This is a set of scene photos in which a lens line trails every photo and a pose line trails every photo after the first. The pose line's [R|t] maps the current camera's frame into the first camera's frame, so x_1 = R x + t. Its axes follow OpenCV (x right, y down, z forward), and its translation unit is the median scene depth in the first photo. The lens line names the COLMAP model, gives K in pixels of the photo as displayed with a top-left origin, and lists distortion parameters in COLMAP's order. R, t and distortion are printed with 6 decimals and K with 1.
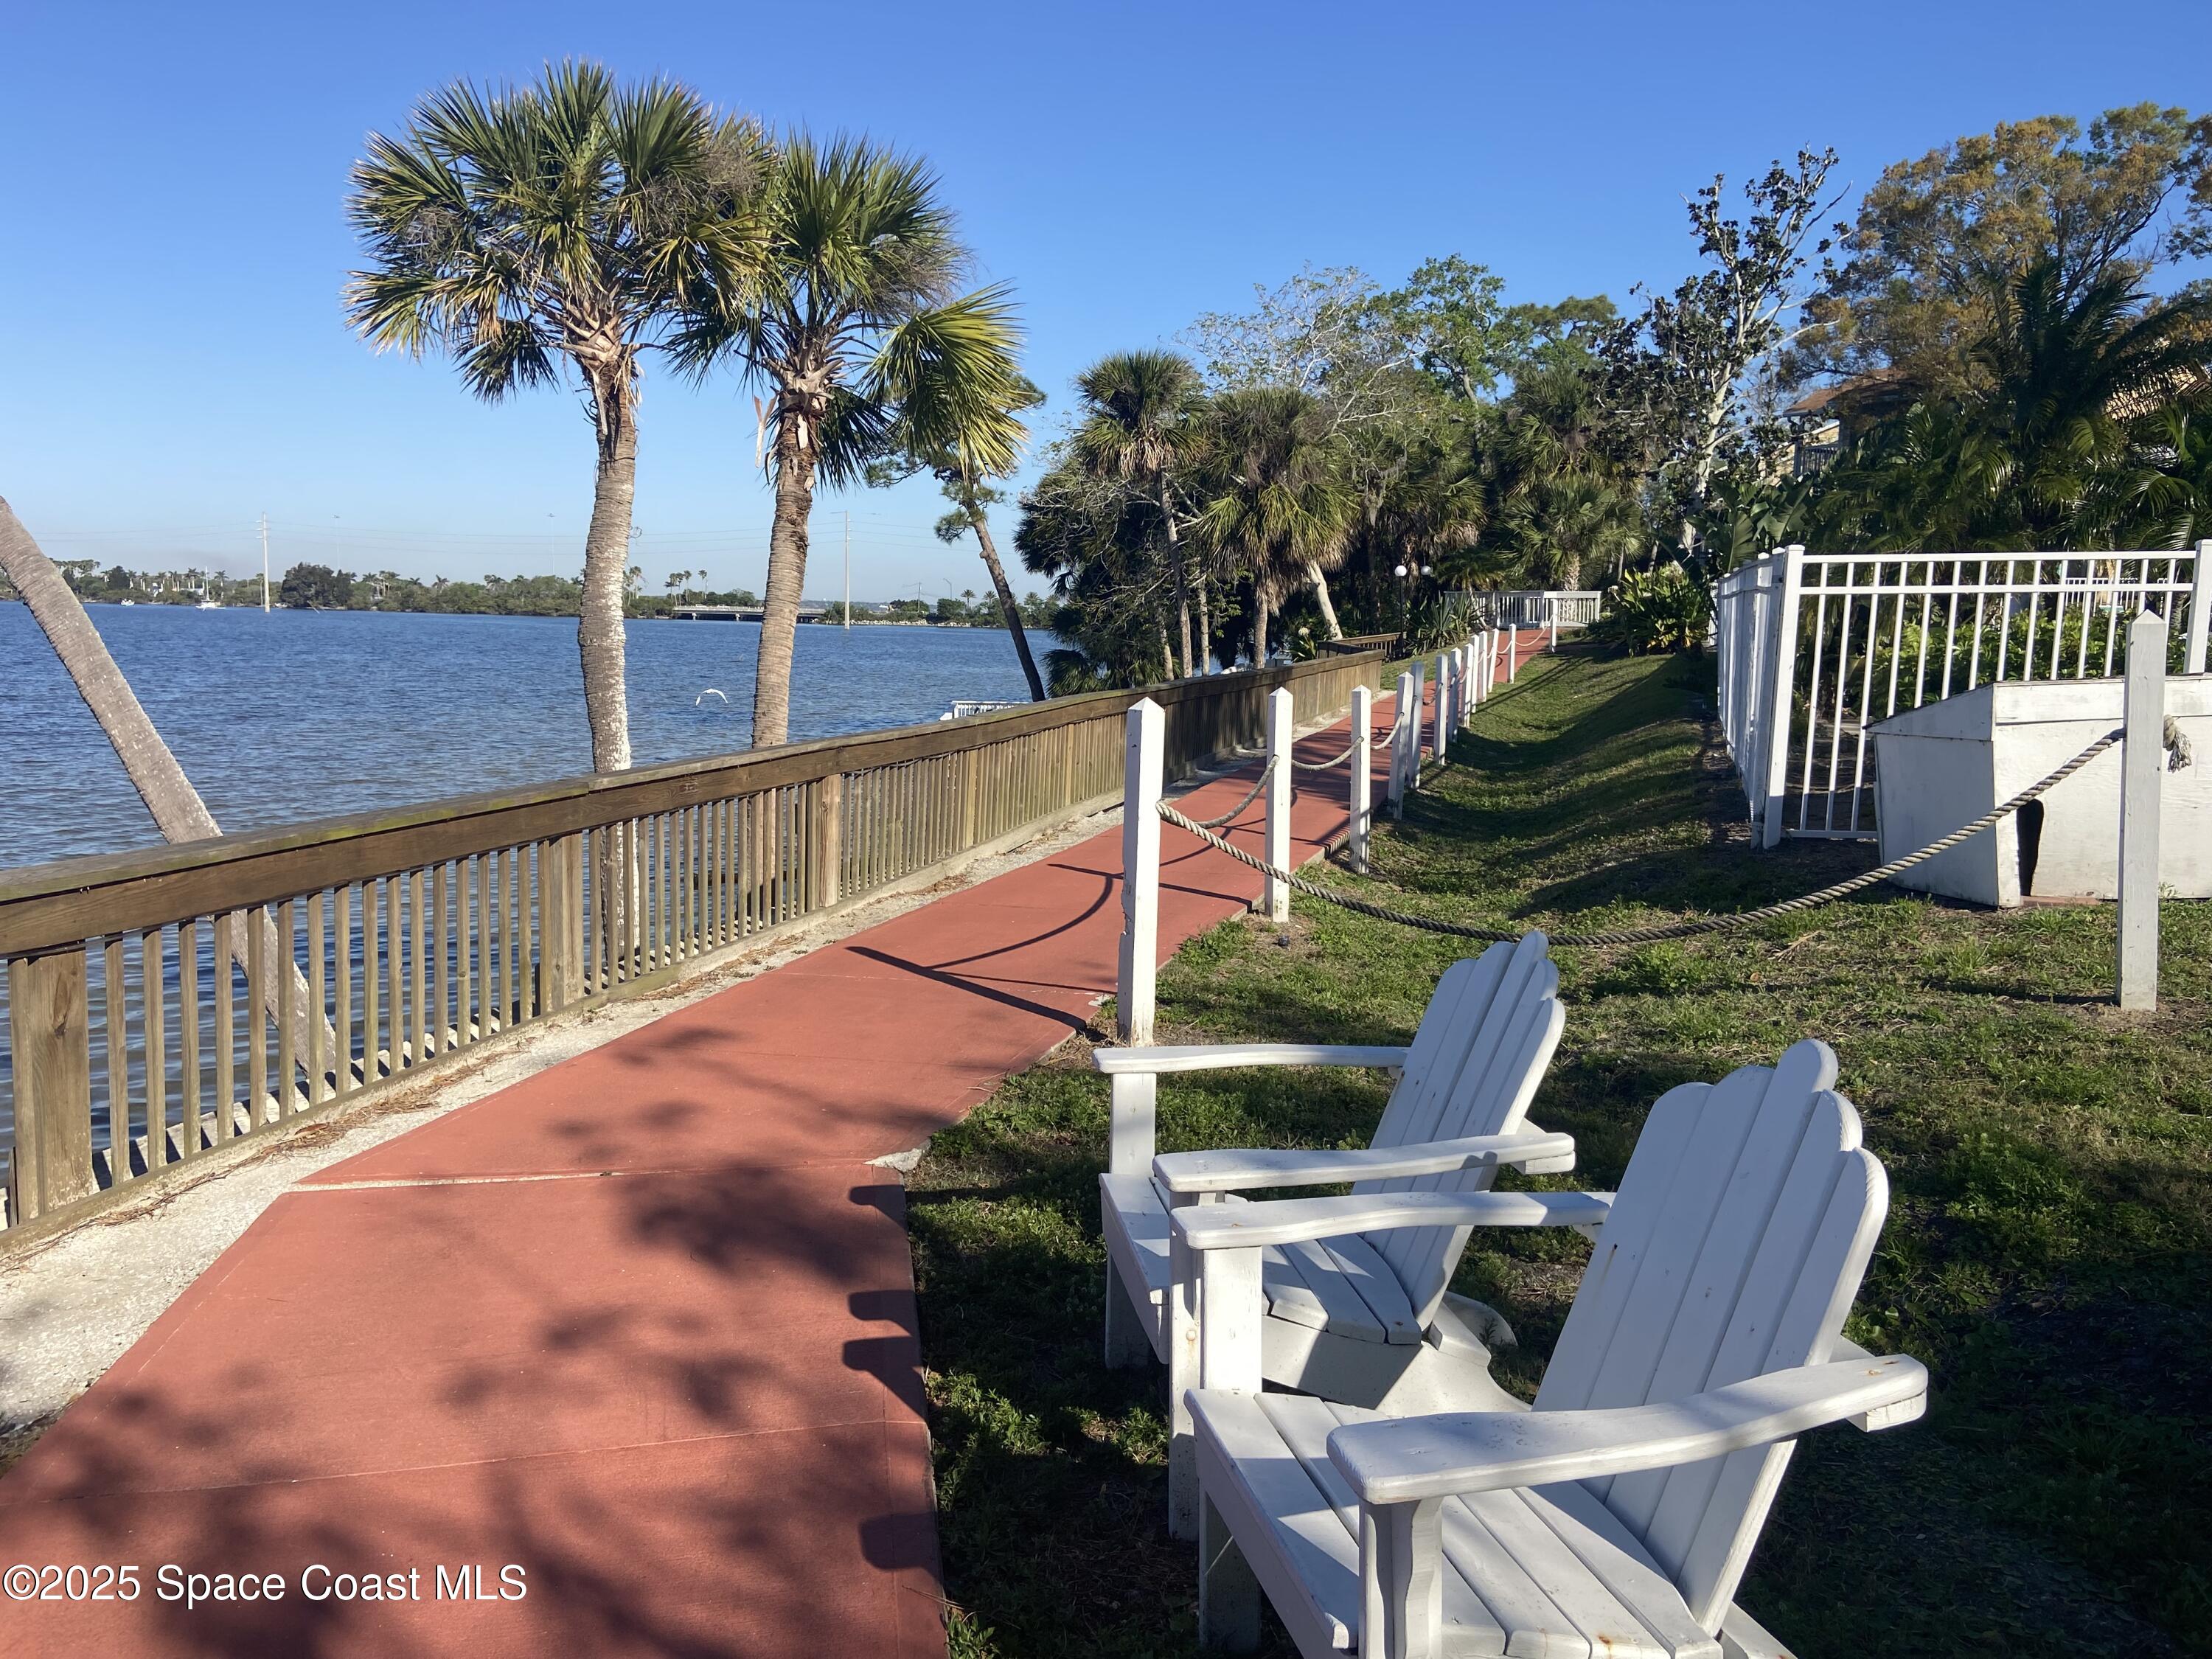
lens RADIAL K [[1653.3, 0, 1106.0], [0, 1653.3, 829.5], [0, 0, 1]] dist [0.084121, -0.002369]
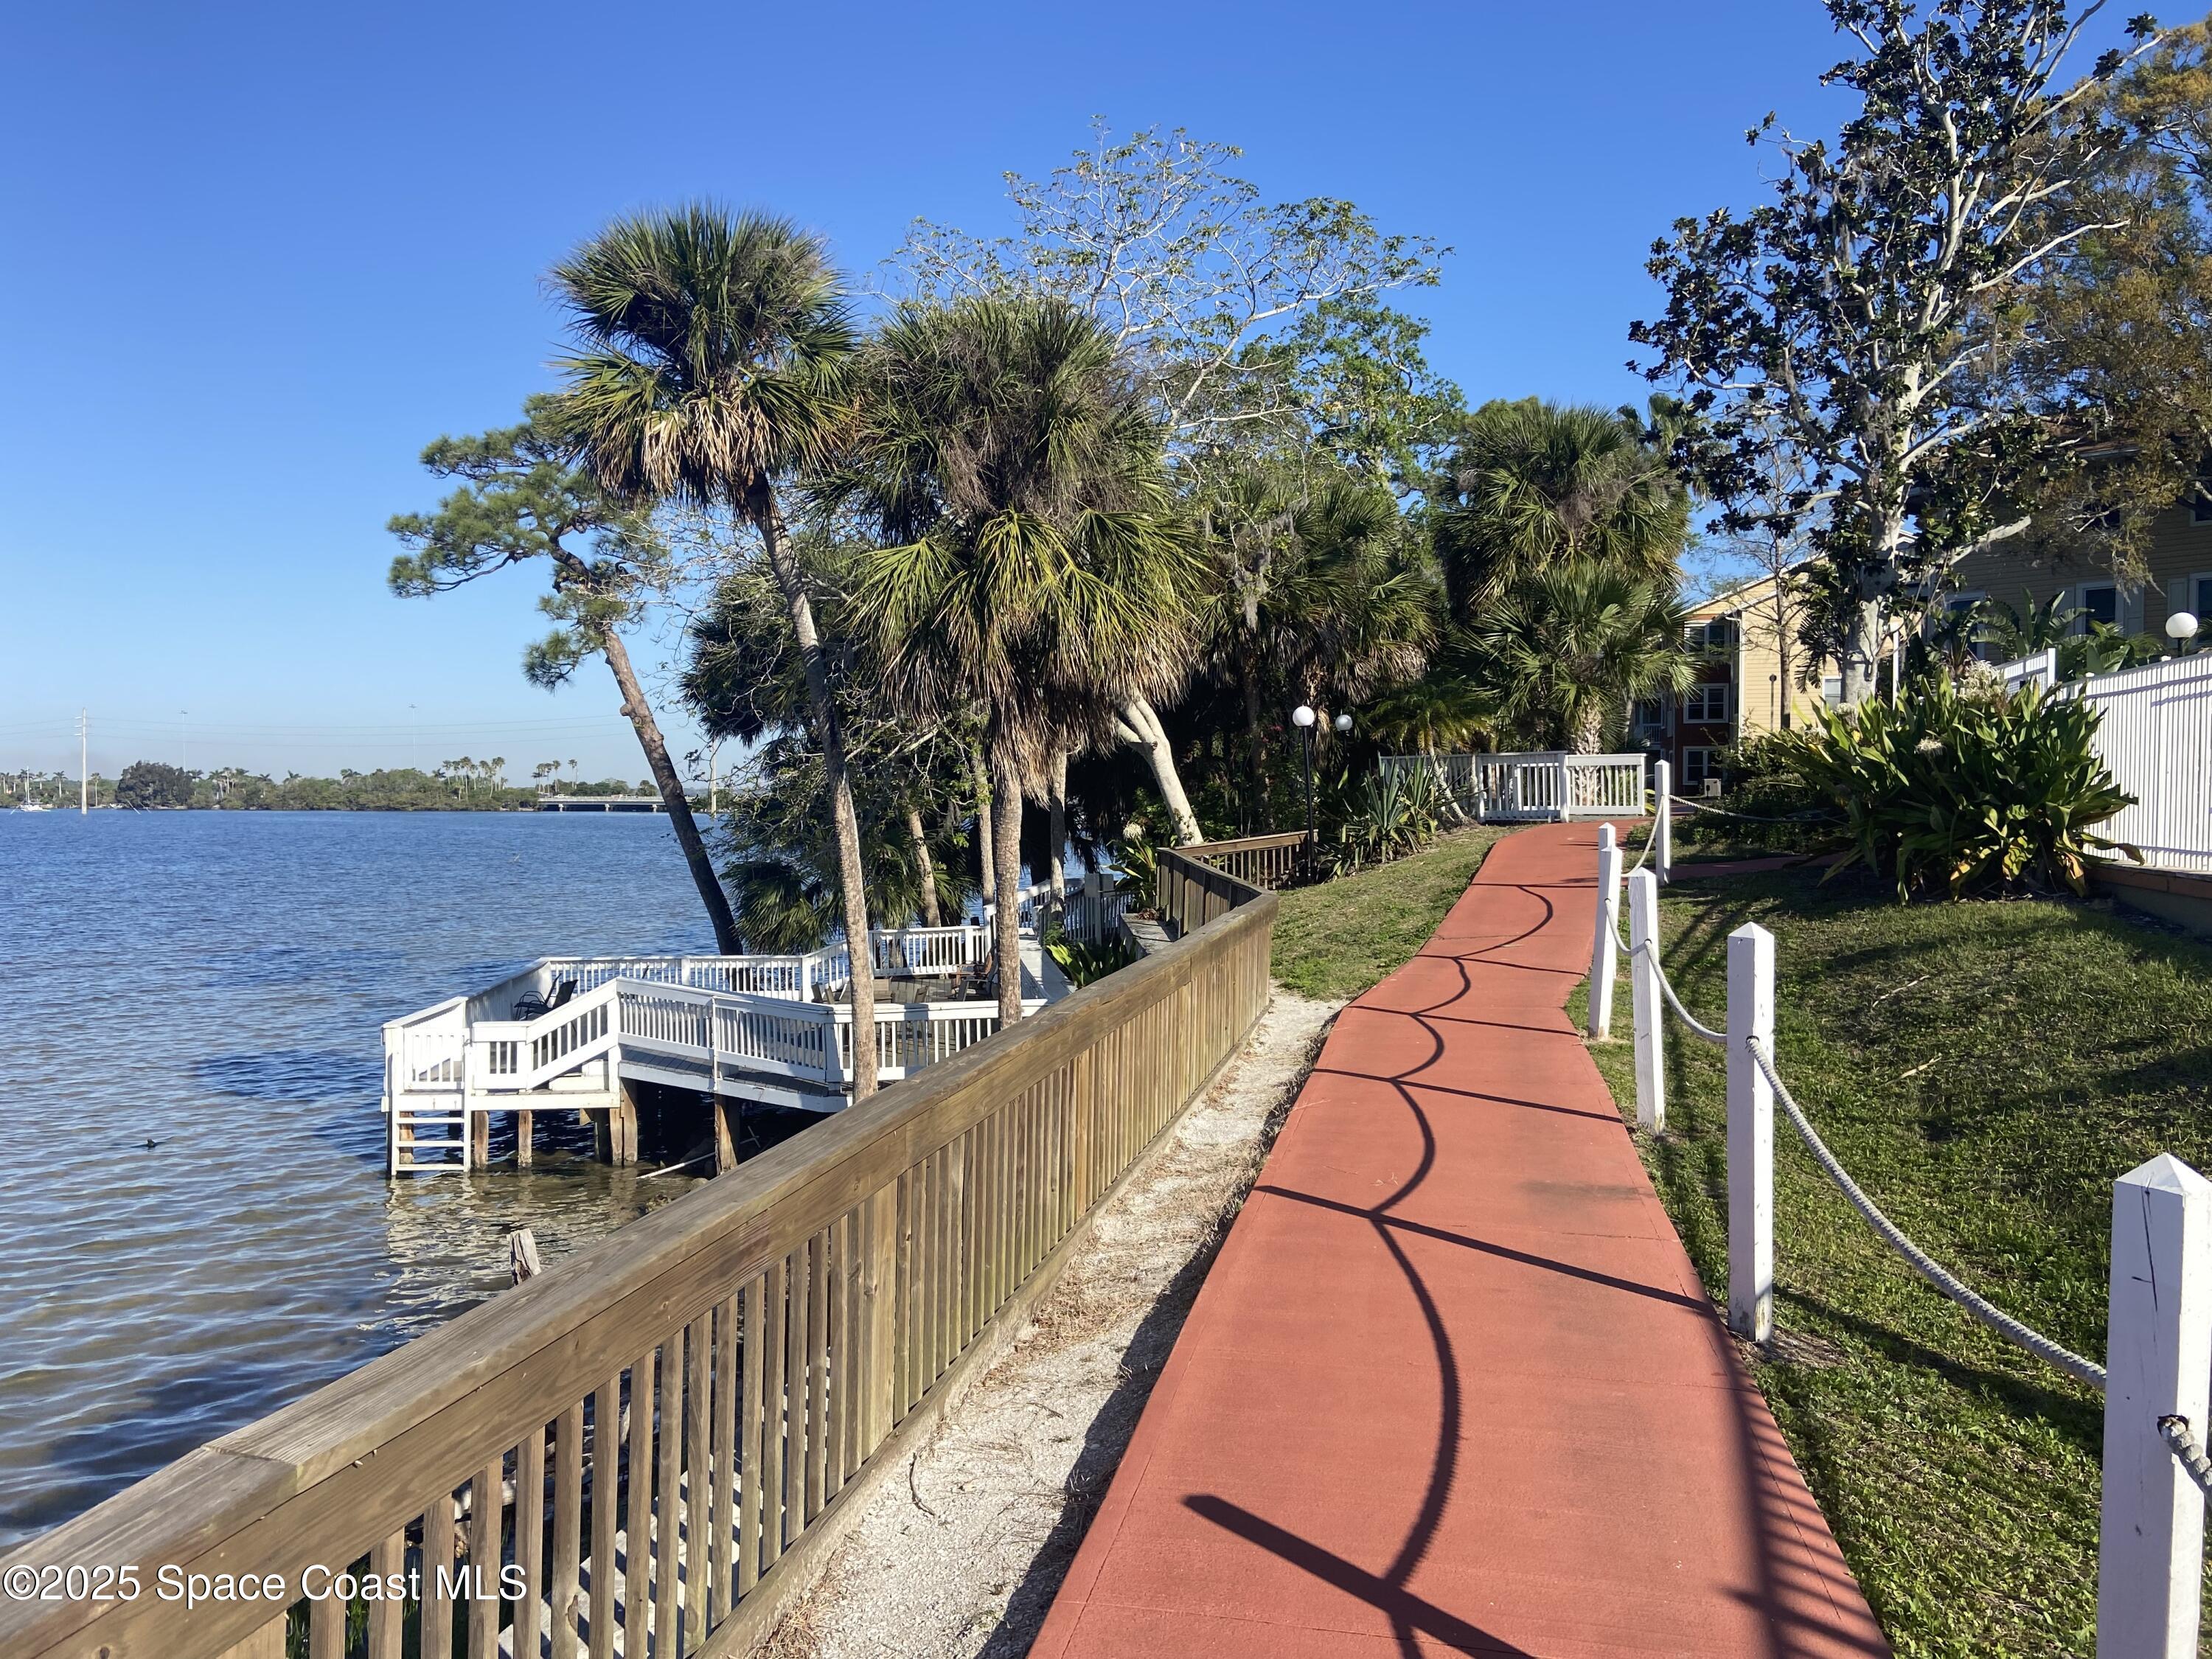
lens RADIAL K [[1653.3, 0, 1106.0], [0, 1653.3, 829.5], [0, 0, 1]] dist [0.084121, -0.002369]
pose [[0.998005, -0.017981, 0.060524, 0.072914], [0.024464, 0.993835, -0.108139, -0.057260], [-0.058207, 0.109404, 0.992292, 0.430236]]
